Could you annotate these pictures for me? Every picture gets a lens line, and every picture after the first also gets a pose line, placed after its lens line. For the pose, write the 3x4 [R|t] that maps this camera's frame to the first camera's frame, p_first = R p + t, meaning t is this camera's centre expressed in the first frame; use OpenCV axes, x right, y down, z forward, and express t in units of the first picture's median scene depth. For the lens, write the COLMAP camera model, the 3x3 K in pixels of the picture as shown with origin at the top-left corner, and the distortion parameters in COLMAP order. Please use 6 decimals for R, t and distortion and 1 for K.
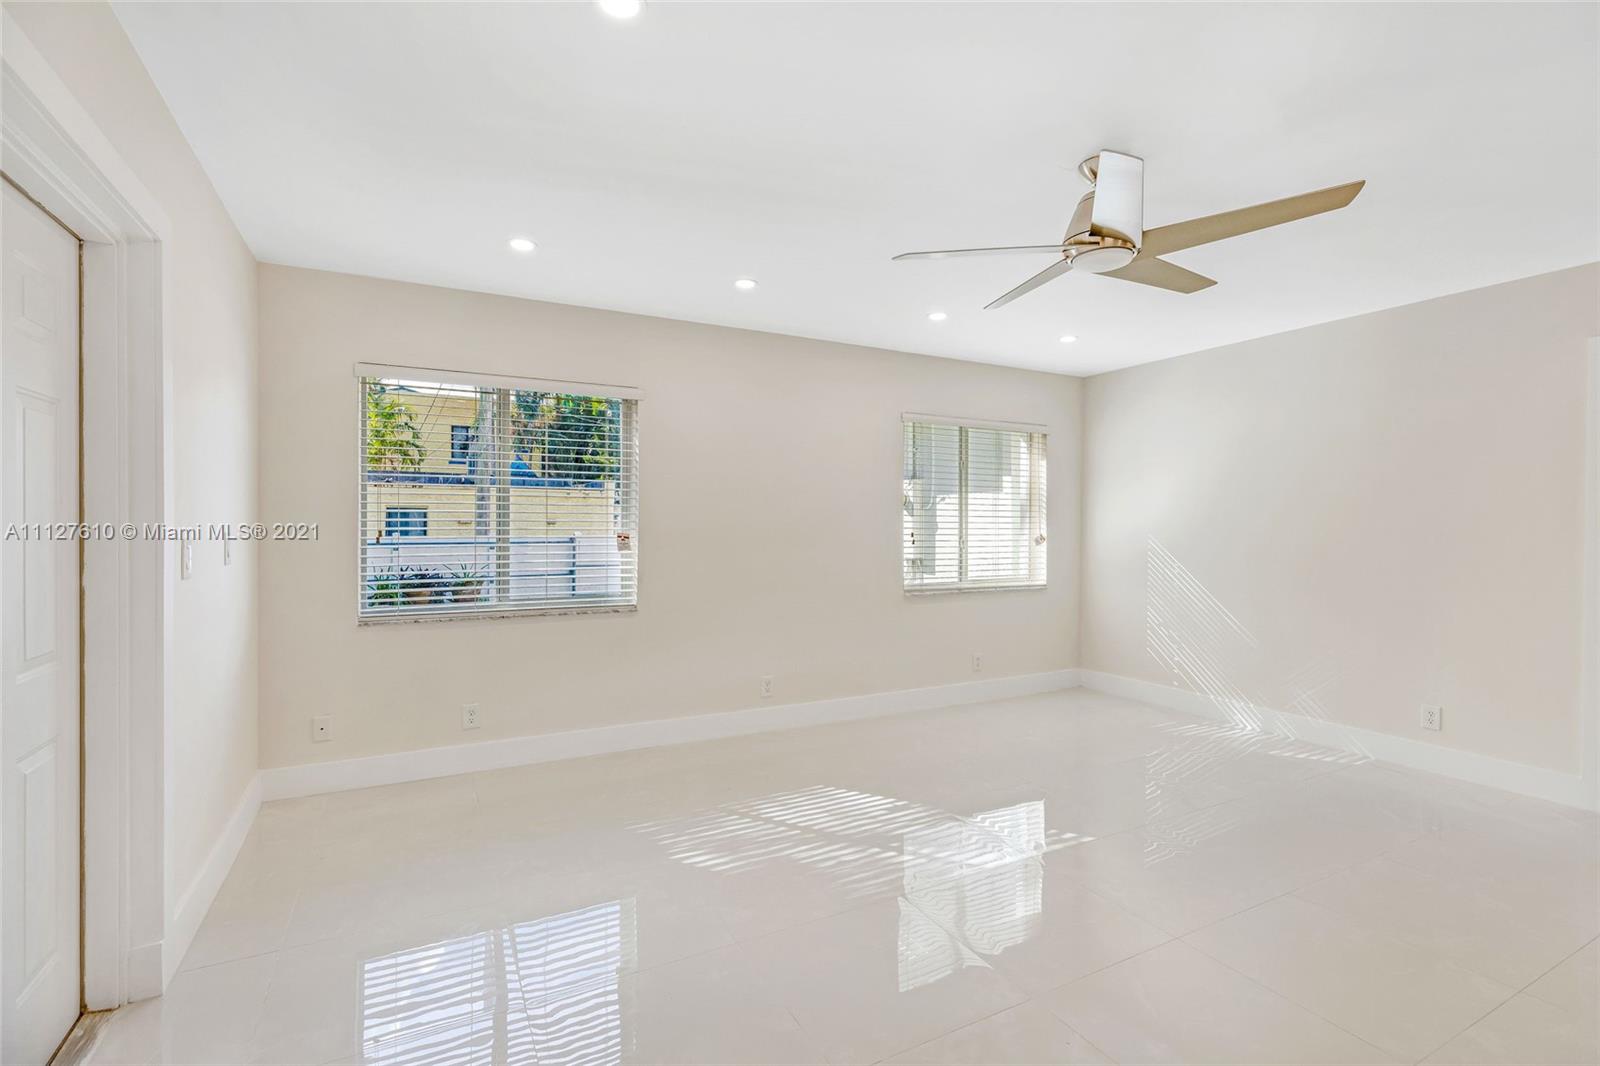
lens RADIAL K [[720.3, 0, 810.0], [0, 720.3, 533.3], [0, 0, 1]] dist [0.011688, -0.002179]
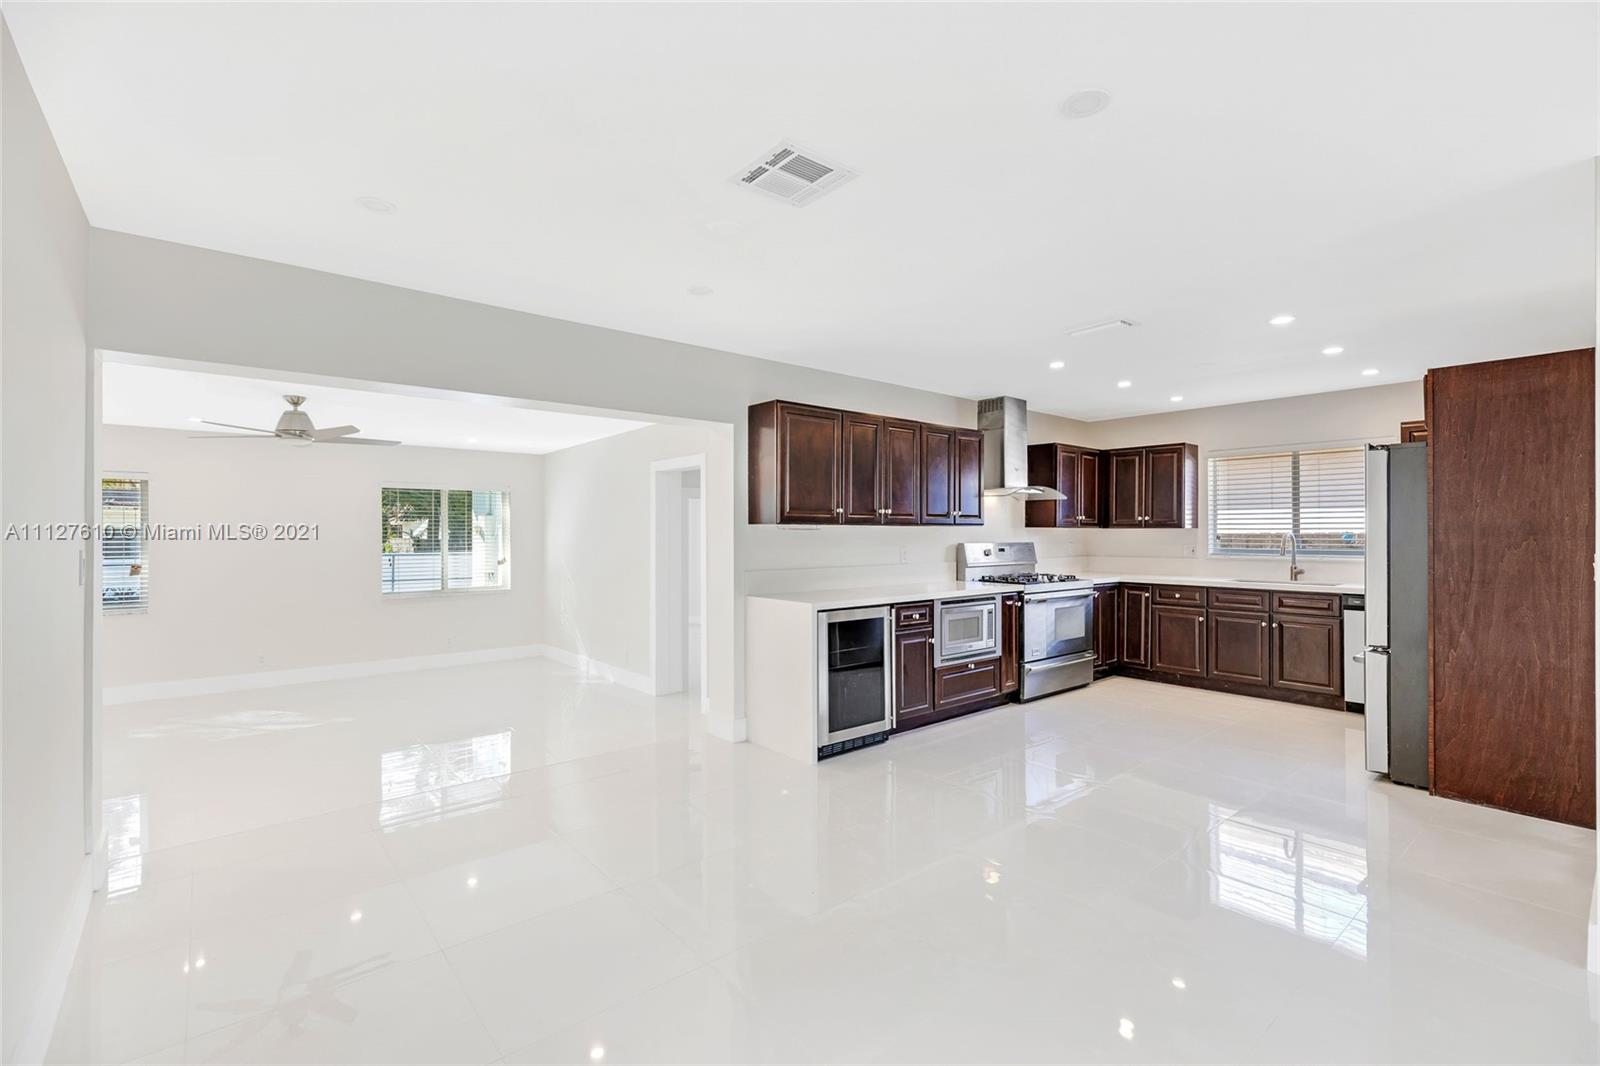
lens RADIAL K [[720.3, 0, 814.0], [0, 720.3, 531.0], [0, 0, 1]] dist [0.011688, -0.002179]
pose [[0.978281, -0.006128, 0.207190, 0.782683], [0.008893, 0.999883, -0.012420, -0.036435], [-0.207090, 0.013992, 0.978222, -0.788888]]
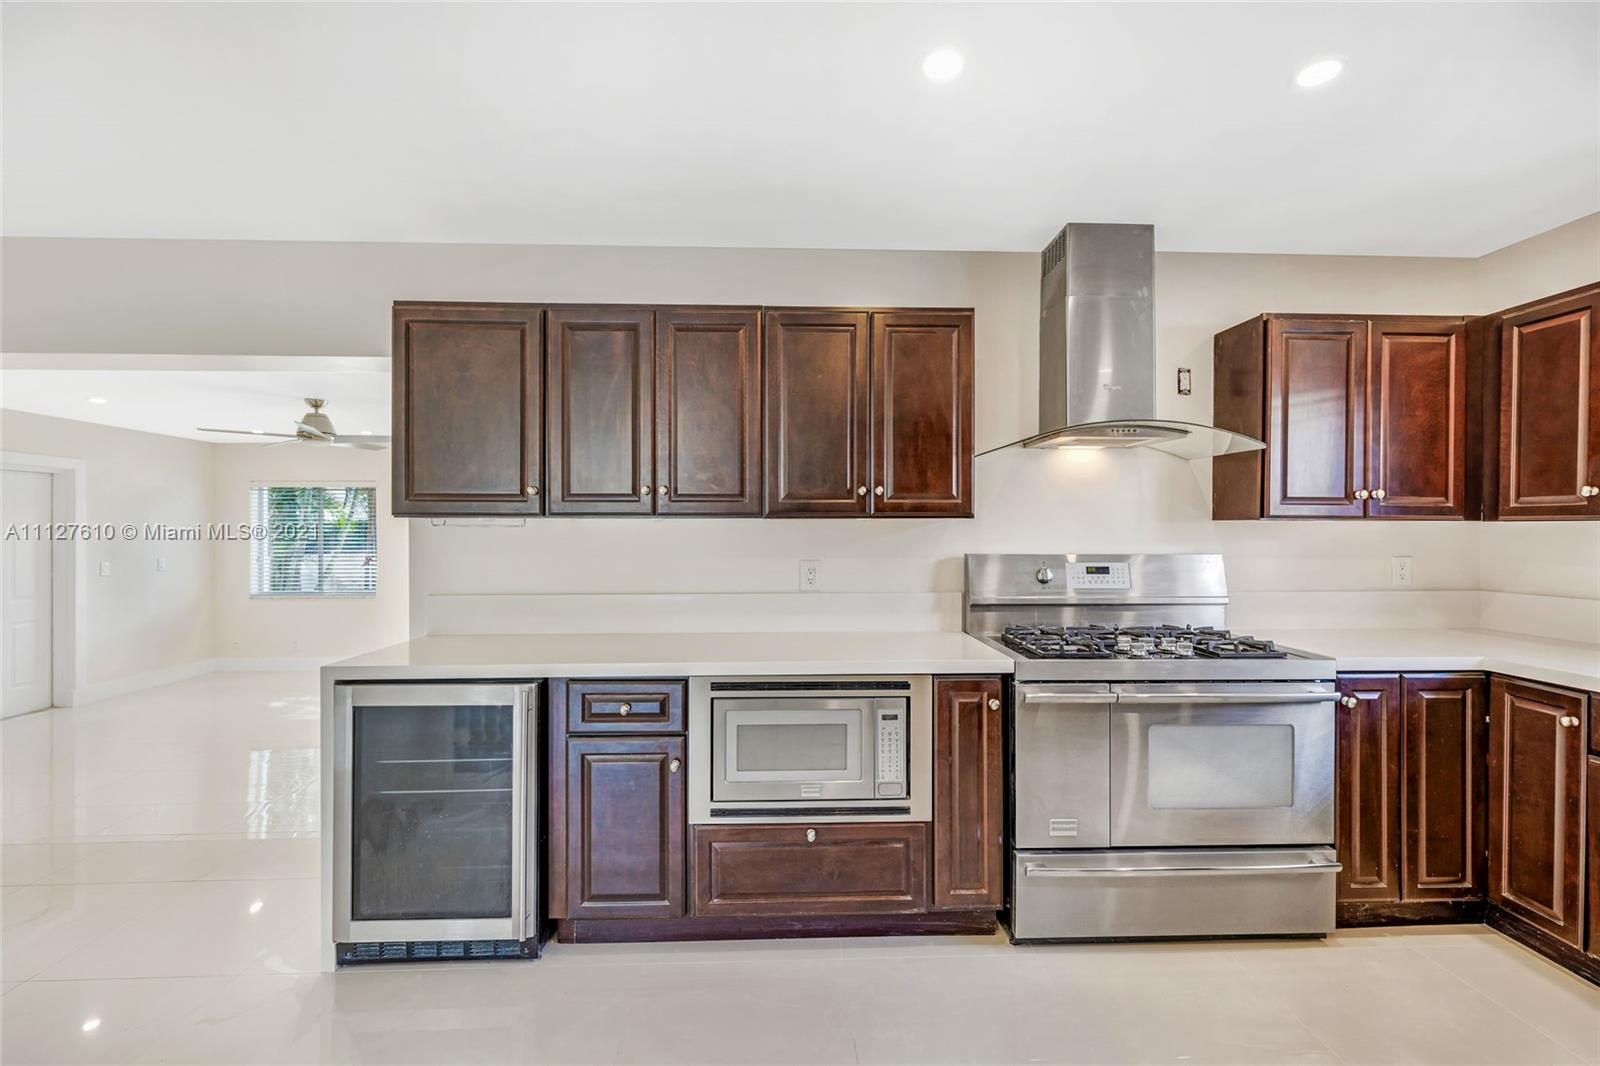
lens RADIAL K [[720.3, 0, 798.5], [0, 720.3, 532.2], [0, 0, 1]] dist [0.011688, -0.002179]
pose [[0.895632, -0.005569, -0.444761, 1.461623], [0.000245, 0.999928, -0.012028, -0.039826], [0.444796, 0.010664, 0.895568, -0.194225]]
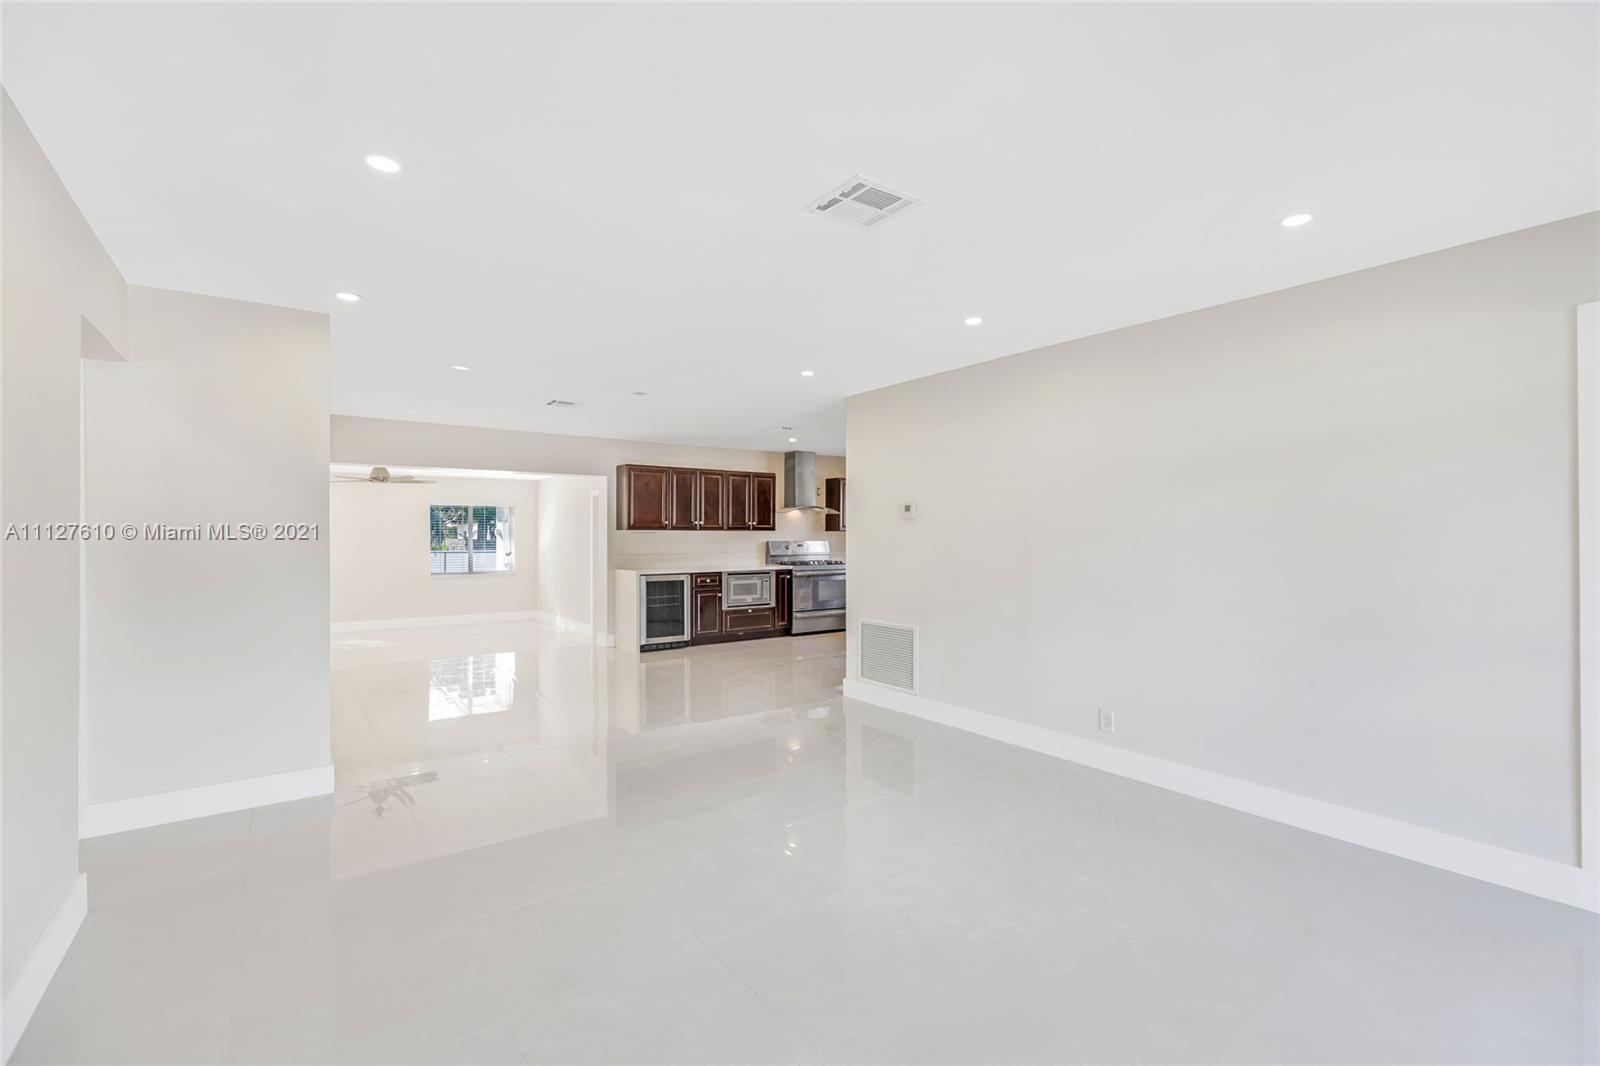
lens RADIAL K [[720.3, 0, 805.5], [0, 720.3, 536.7], [0, 0, 1]] dist [0.011688, -0.002179]
pose [[0.990846, -0.006074, 0.134863, 1.137298], [0.007170, 0.999945, -0.007643, -0.024344], [-0.134809, 0.008540, 0.990835, -1.699129]]
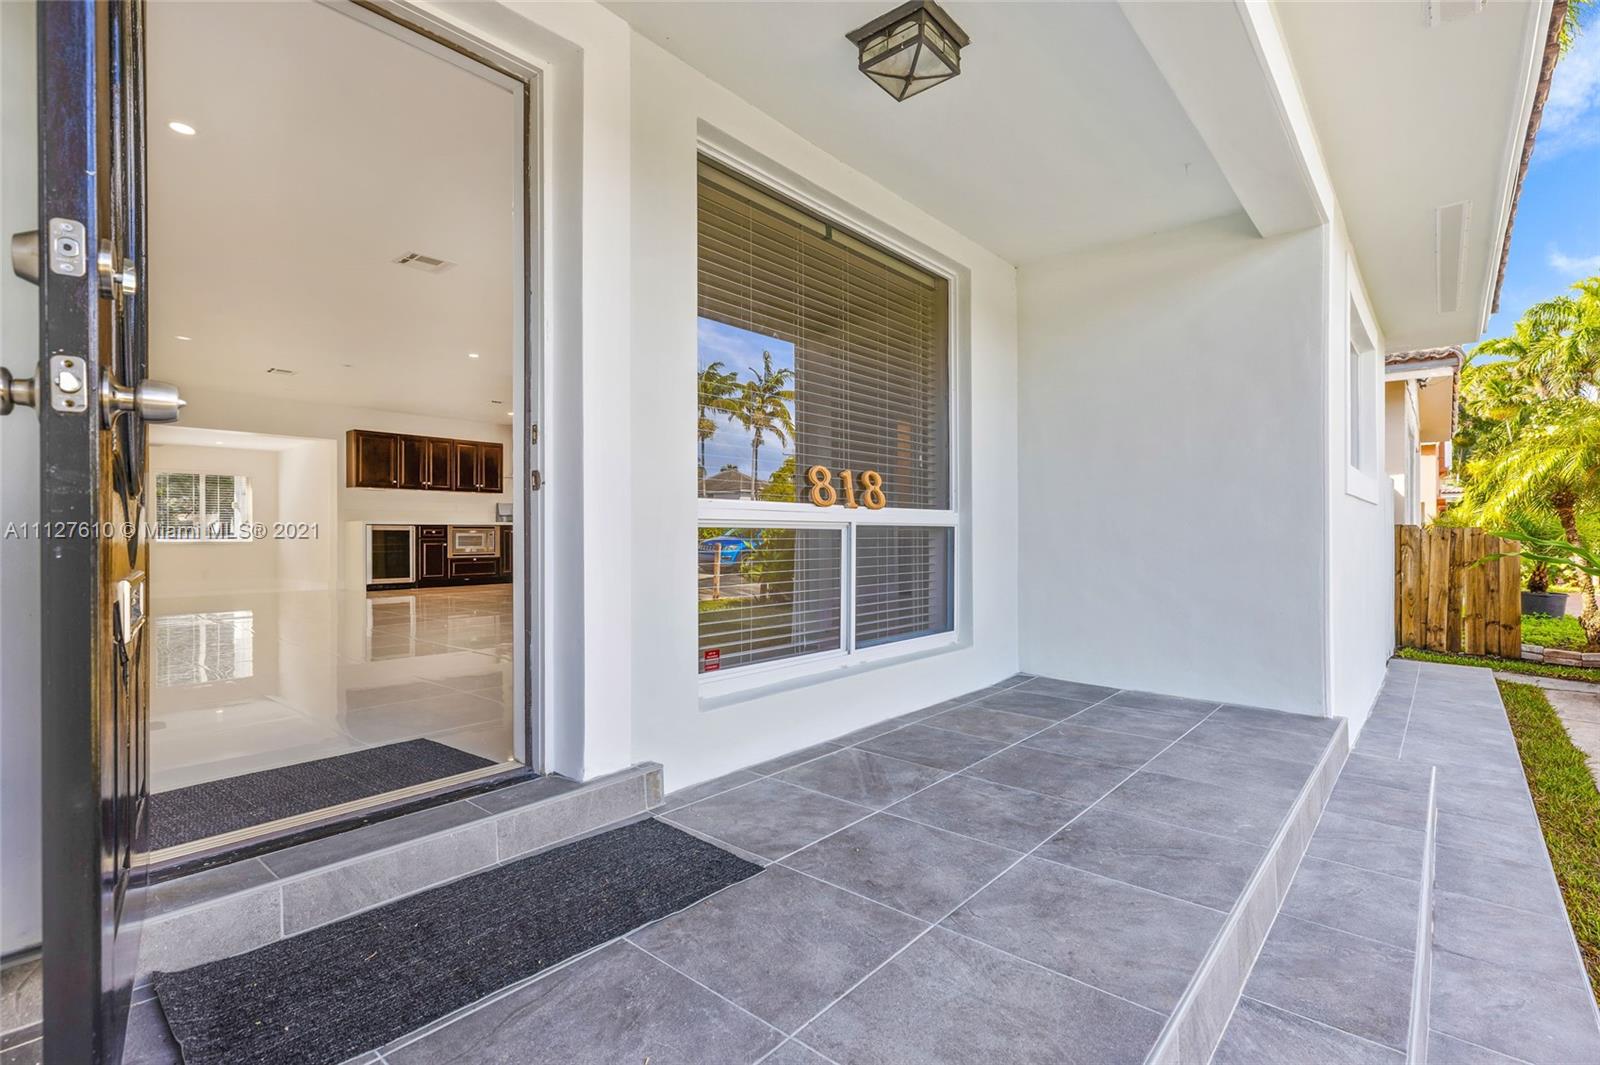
lens RADIAL K [[720.3, 0, 783.9], [0, 720.3, 532.7], [0, 0, 1]] dist [0.011688, -0.002179]
pose [[0.934686, -0.004346, 0.355449, 1.353125], [0.006637, 0.999964, -0.005226, 0.094071], [-0.355413, 0.007244, 0.934681, -2.242553]]
